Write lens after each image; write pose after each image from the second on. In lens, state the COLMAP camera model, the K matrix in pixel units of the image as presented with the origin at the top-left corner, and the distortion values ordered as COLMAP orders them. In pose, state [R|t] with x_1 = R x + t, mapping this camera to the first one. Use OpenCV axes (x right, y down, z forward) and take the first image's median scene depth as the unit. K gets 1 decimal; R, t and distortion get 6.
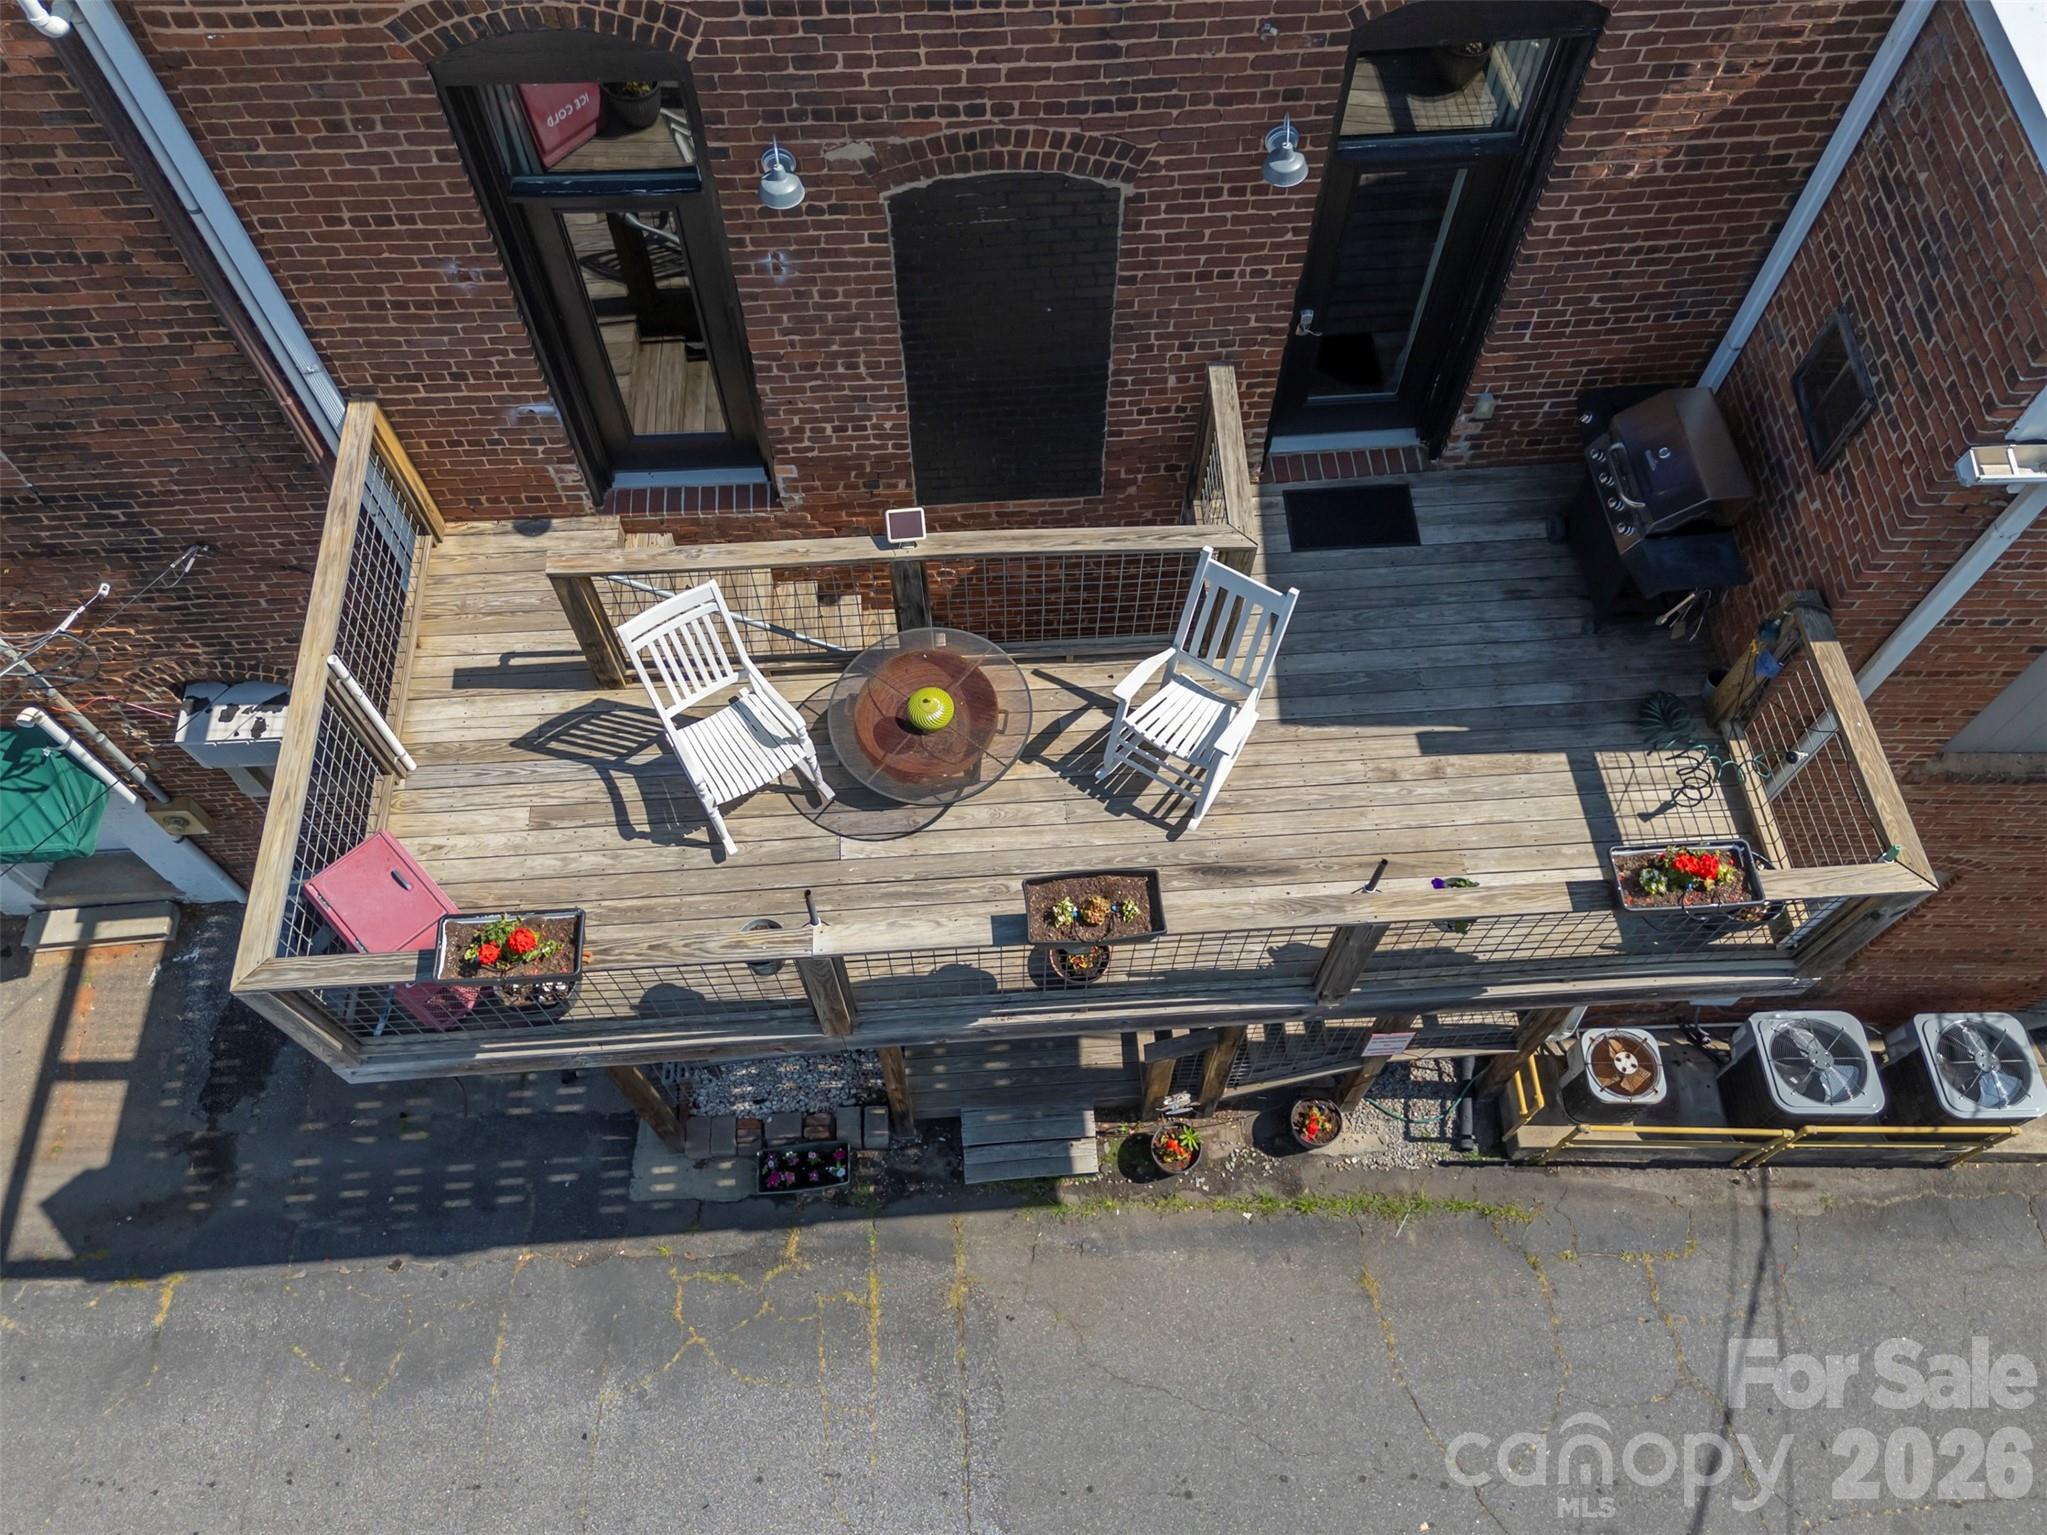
lens RADIAL K [[1498.8, 0, 1020.5], [0, 1498.8, 763.6], [0, 0, 1]] dist [0.096187, -0.070405]
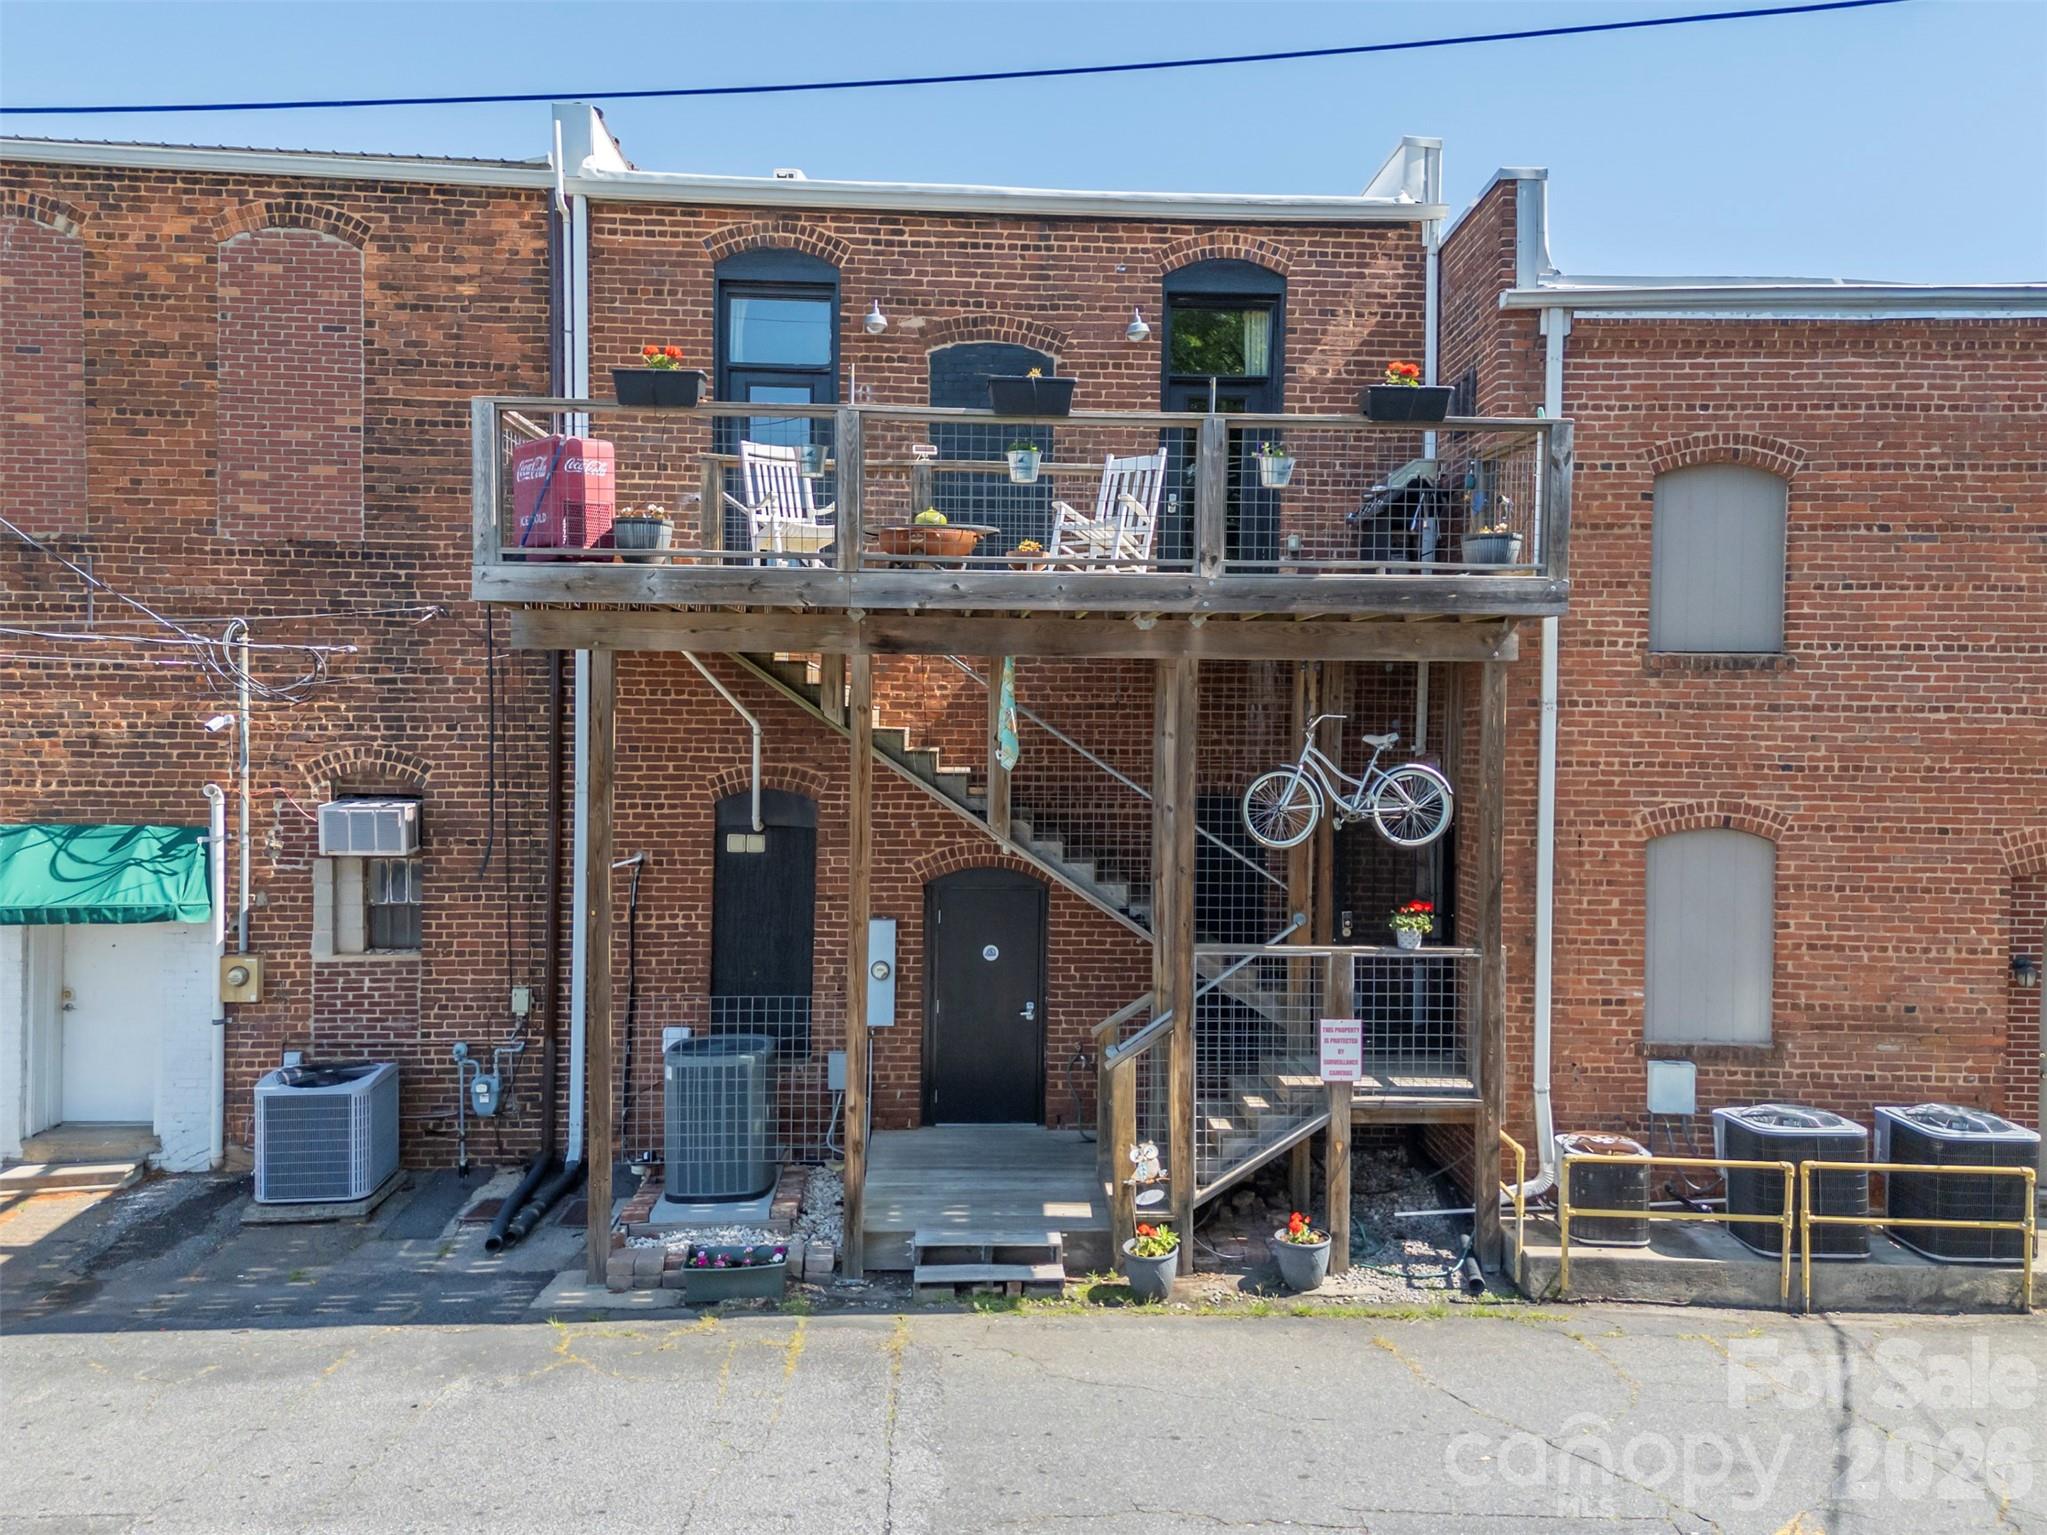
lens RADIAL K [[1498.8, 0, 1016.9], [0, 1498.8, 767.8], [0, 0, 1]] dist [0.096187, -0.070405]
pose [[0.999762, 0.013135, -0.017425, 0.058803], [-0.021701, 0.515073, -0.856872, 1.465743], [-0.002280, 0.857046, 0.515235, 0.469810]]
